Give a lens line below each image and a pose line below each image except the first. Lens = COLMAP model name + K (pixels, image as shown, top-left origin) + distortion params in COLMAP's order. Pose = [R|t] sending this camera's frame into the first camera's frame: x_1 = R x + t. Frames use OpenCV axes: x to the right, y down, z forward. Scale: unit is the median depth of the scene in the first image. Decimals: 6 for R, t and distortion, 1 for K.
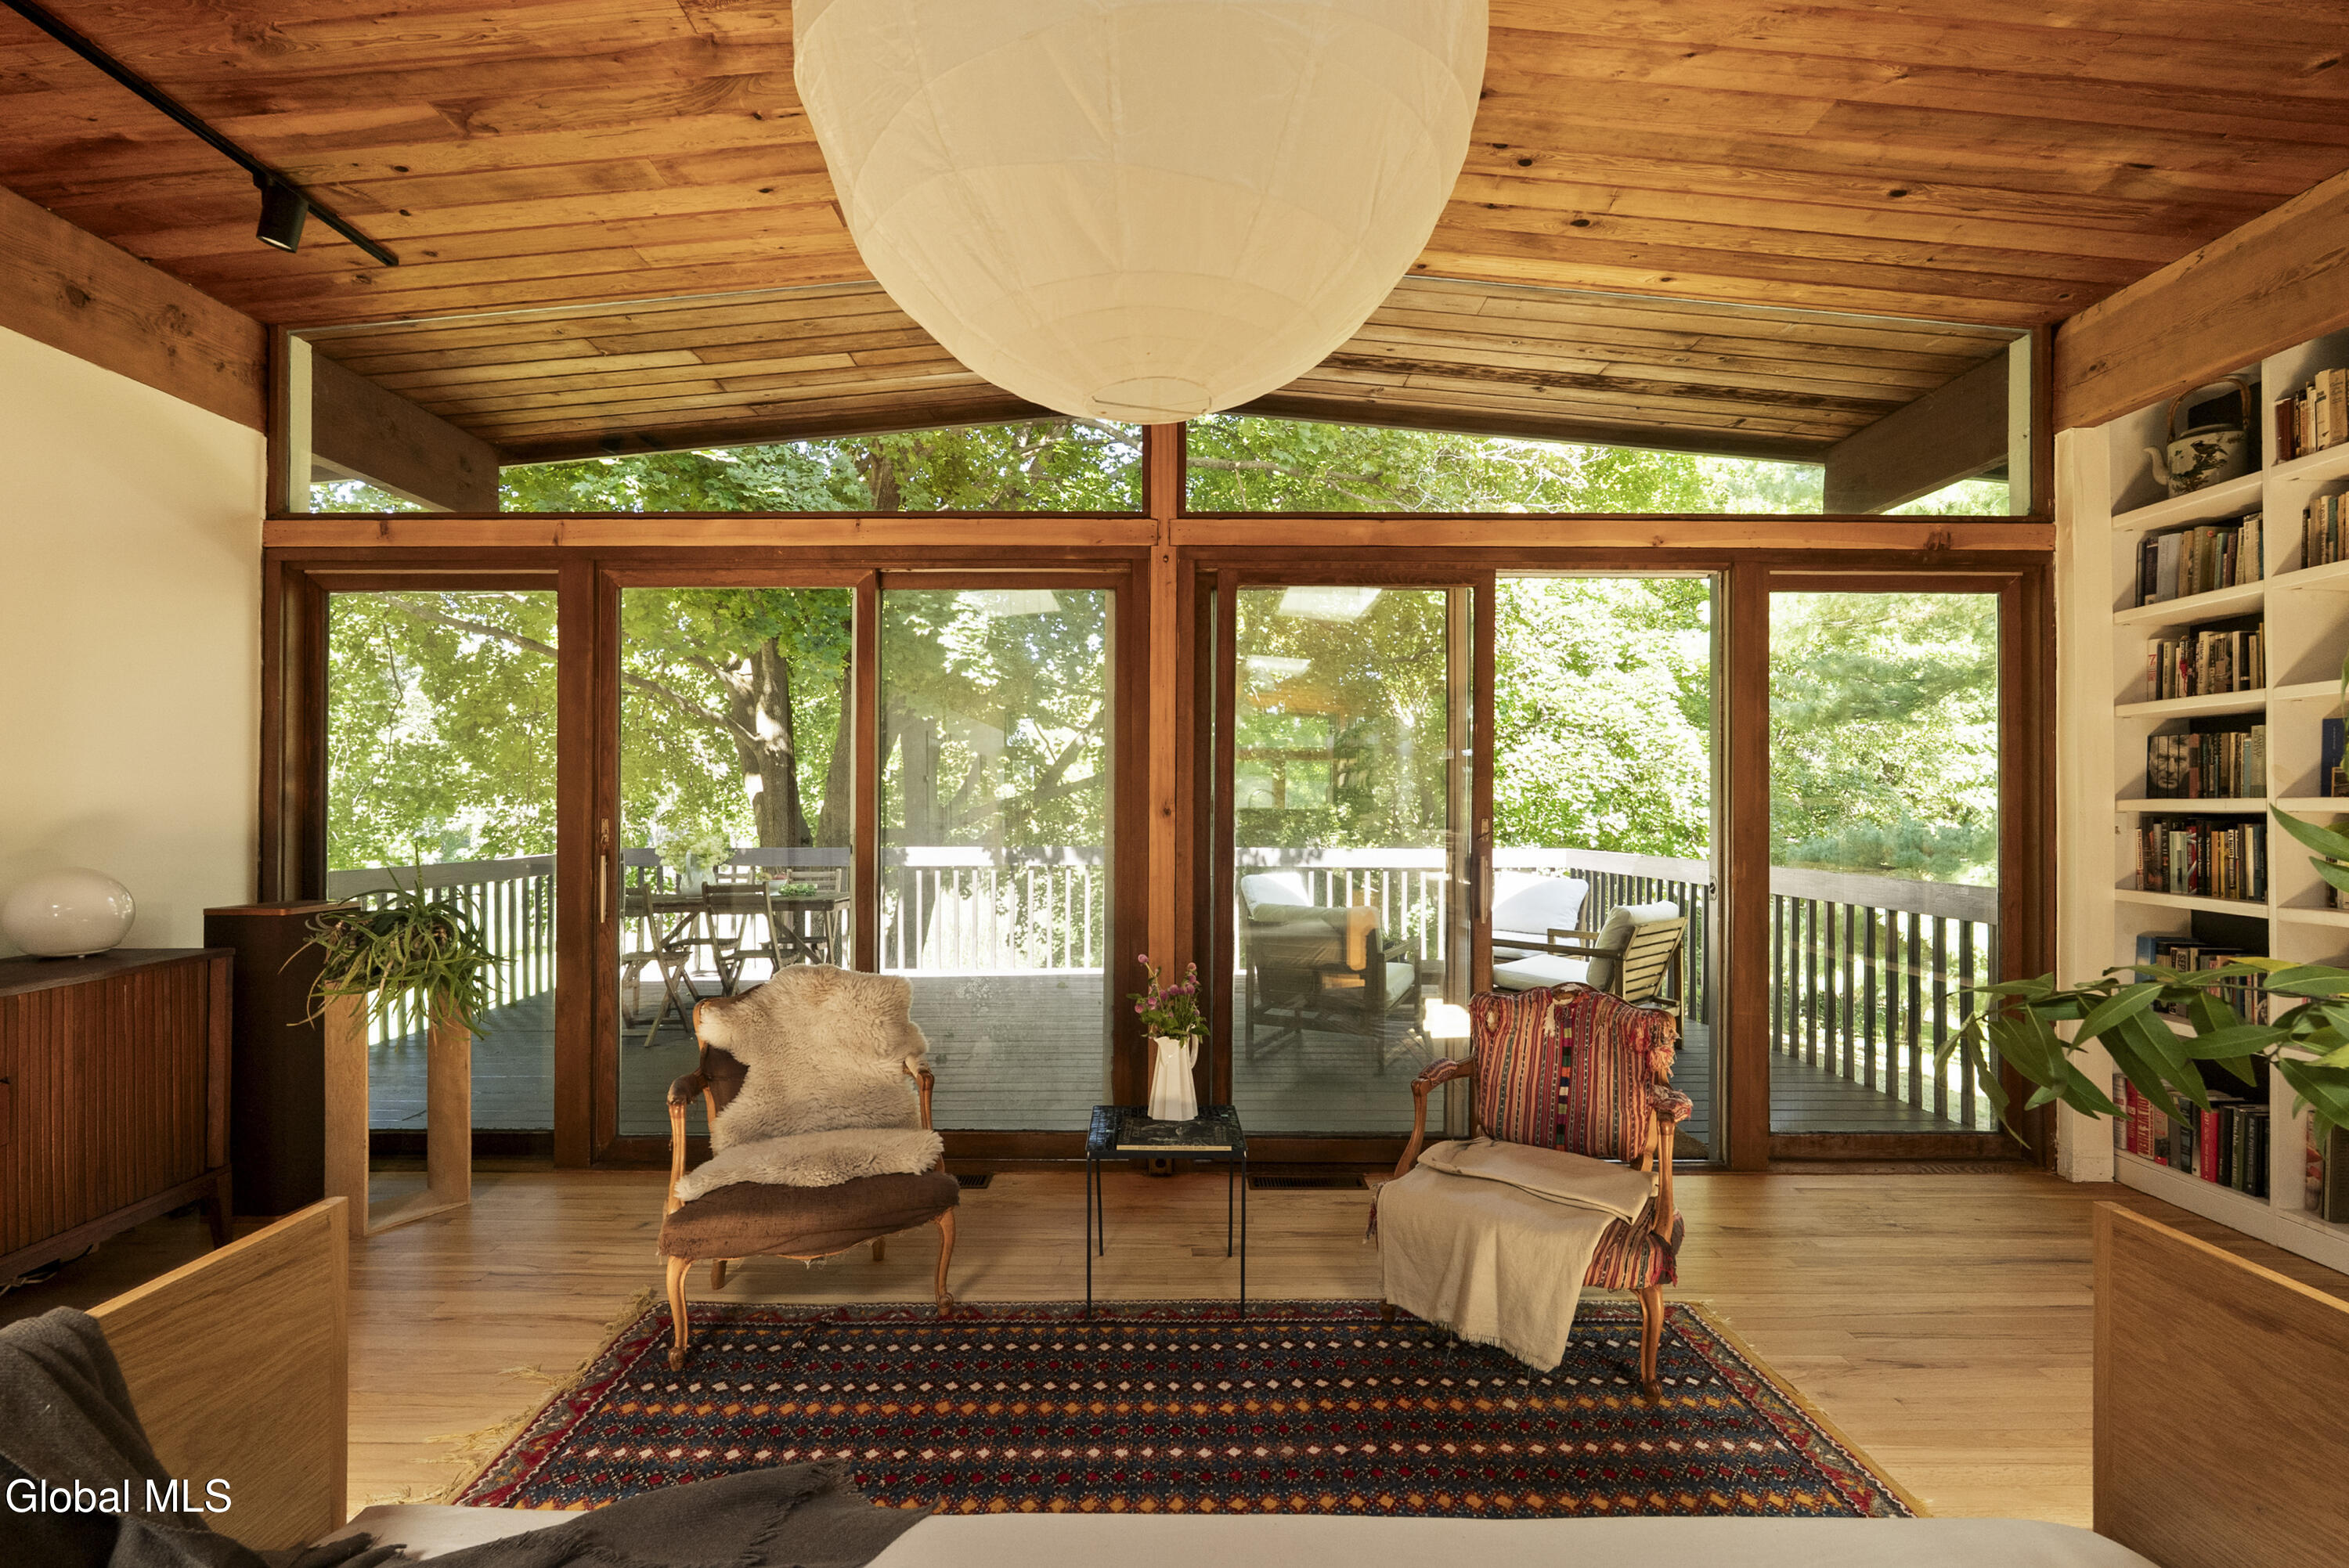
lens RADIAL K [[1060.5, 0, 1167.7], [0, 1060.5, 805.3], [0, 0, 1]] dist [-0.003616, -0.000420]
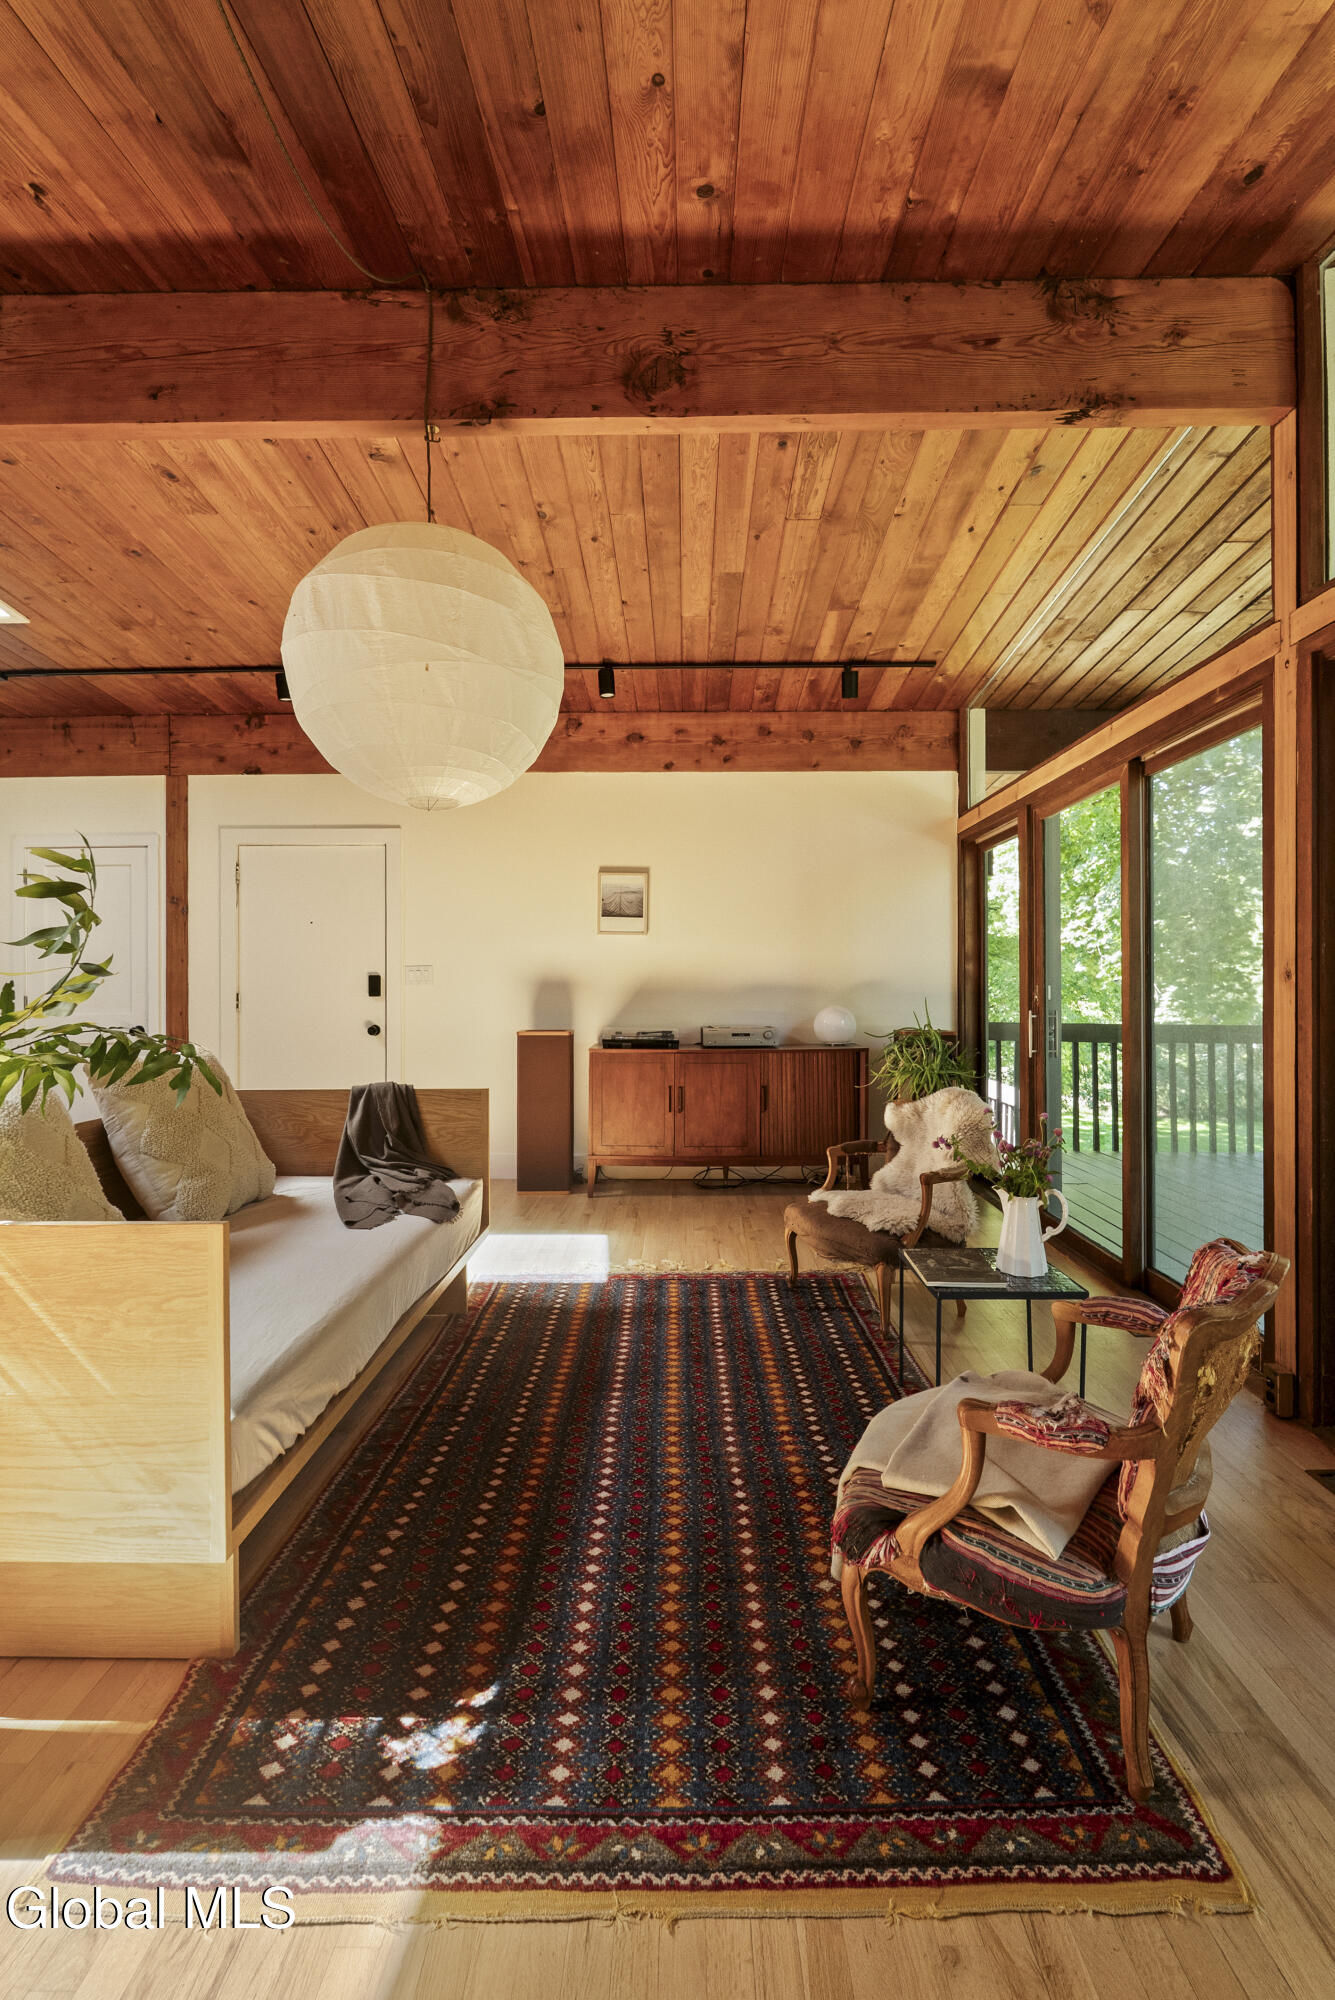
lens RADIAL K [[903.1, 0, 671.9], [0, 903.1, 988.2], [0, 0, 1]] dist [-0.003616, -0.000420]
pose [[-0.007609, 0.005614, -0.999955, 0.659266], [0.005616, 0.999969, 0.005571, 0.008002], [0.999955, -0.005574, -0.007641, 0.498320]]
